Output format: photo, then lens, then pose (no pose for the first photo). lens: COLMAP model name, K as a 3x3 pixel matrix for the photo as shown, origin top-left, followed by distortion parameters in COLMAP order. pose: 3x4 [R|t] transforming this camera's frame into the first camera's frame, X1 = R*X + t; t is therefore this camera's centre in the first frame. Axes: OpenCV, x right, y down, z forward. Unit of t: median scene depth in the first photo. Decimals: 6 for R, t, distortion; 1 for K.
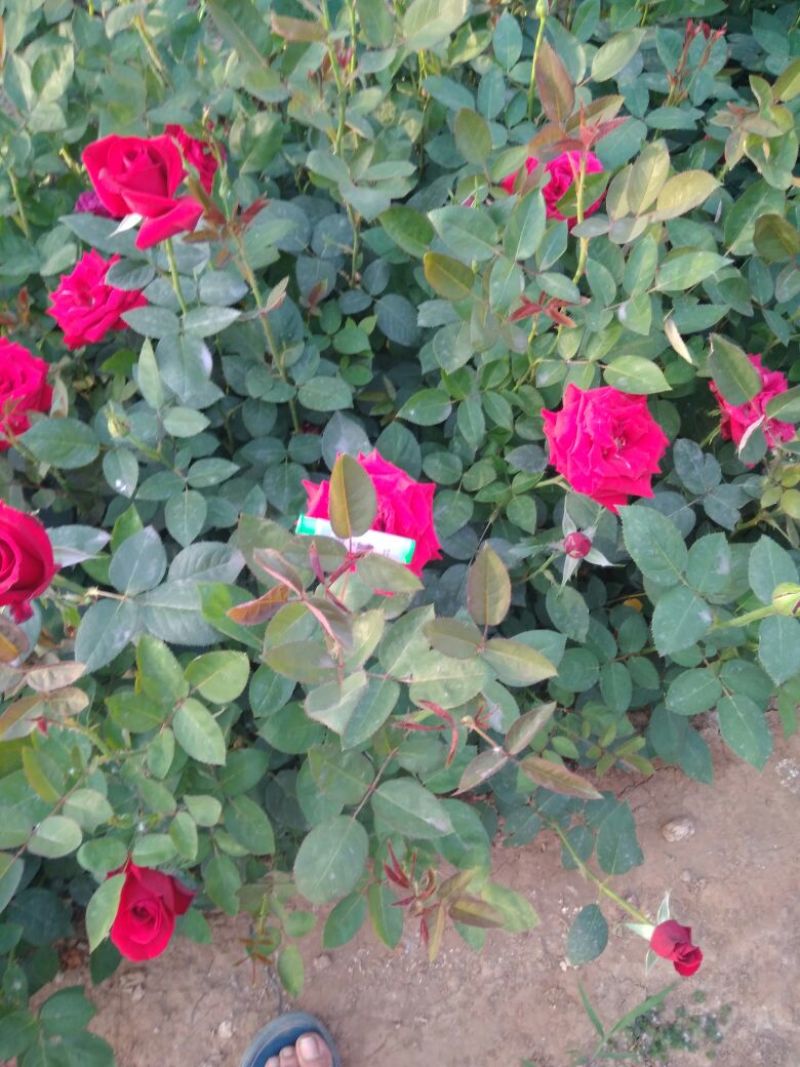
lens RADIAL K [[853.6, 0, 399.8], [0, 853.6, 530.4], [0, 0, 1]] dist [0.124951, -0.162055]
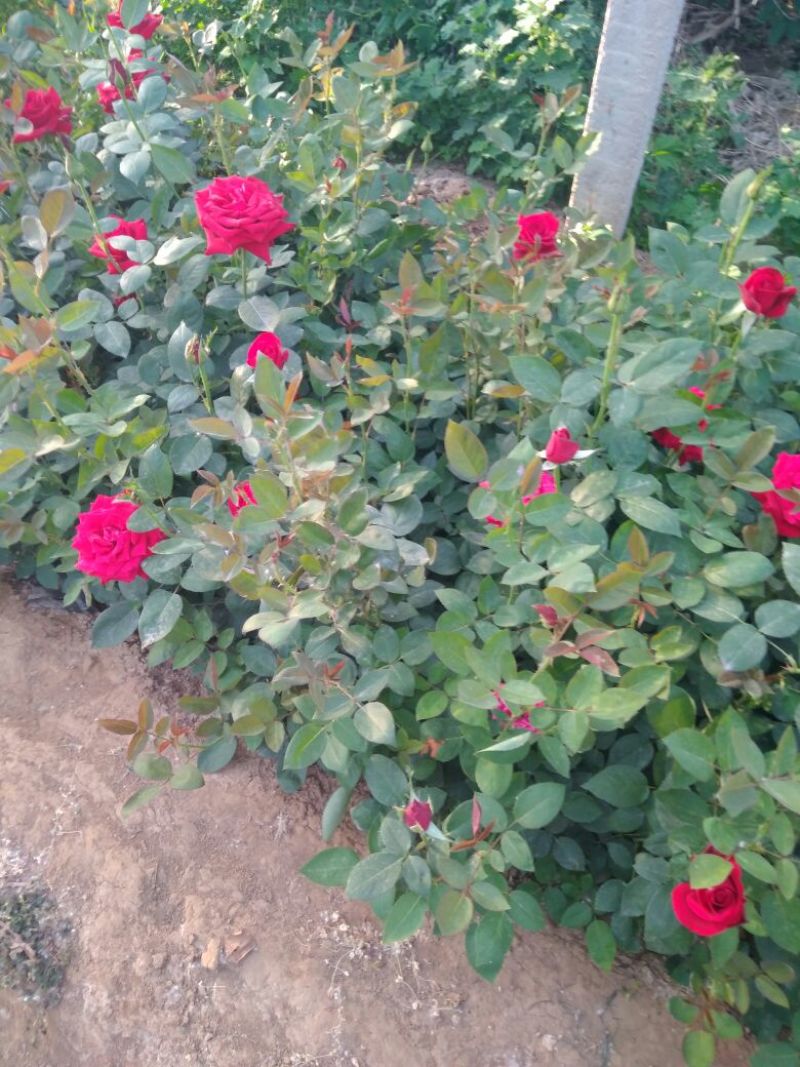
lens RADIAL K [[853.6, 0, 399.8], [0, 853.6, 530.4], [0, 0, 1]] dist [0.124951, -0.162055]
pose [[0.674450, 0.622276, -0.397353, -0.337852], [-0.692753, 0.719503, -0.049068, 0.345900], [0.255363, 0.308362, 0.916353, -0.282998]]
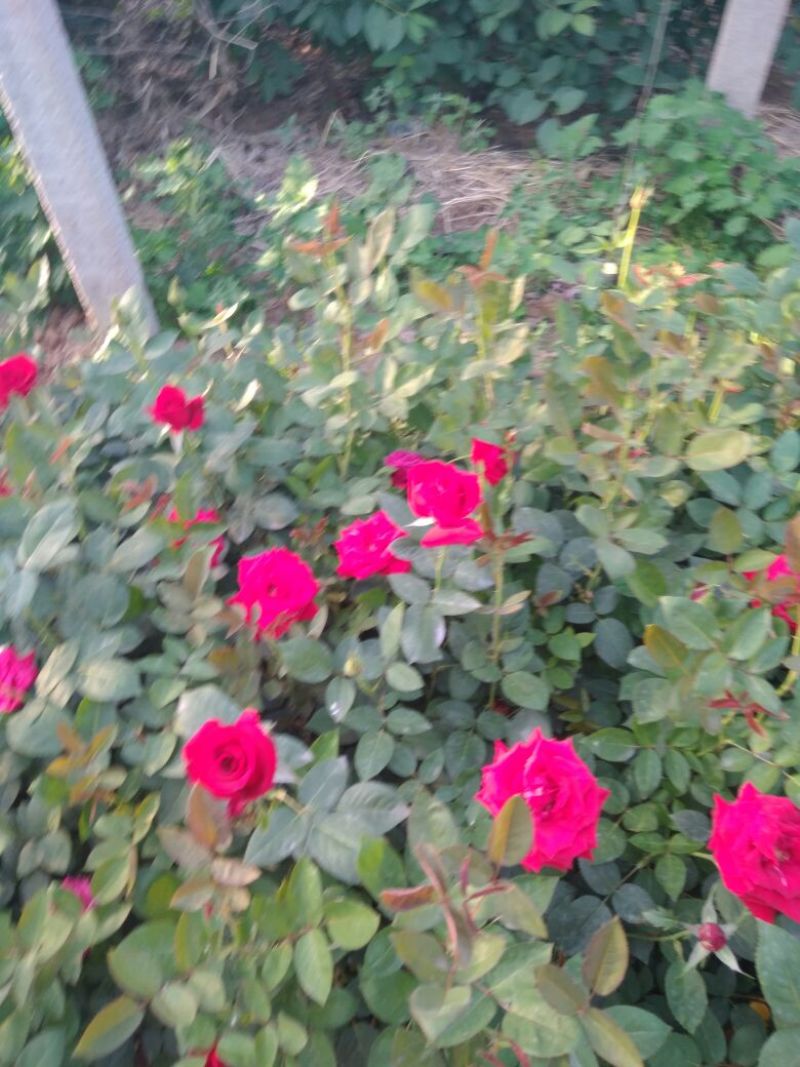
lens RADIAL K [[853.6, 0, 399.8], [0, 853.6, 530.4], [0, 0, 1]] dist [0.124951, -0.162055]
pose [[0.911498, 0.319706, -0.258764, -0.014052], [-0.372645, 0.908198, -0.190556, -0.077964], [0.174087, 0.270119, 0.946958, -0.155998]]
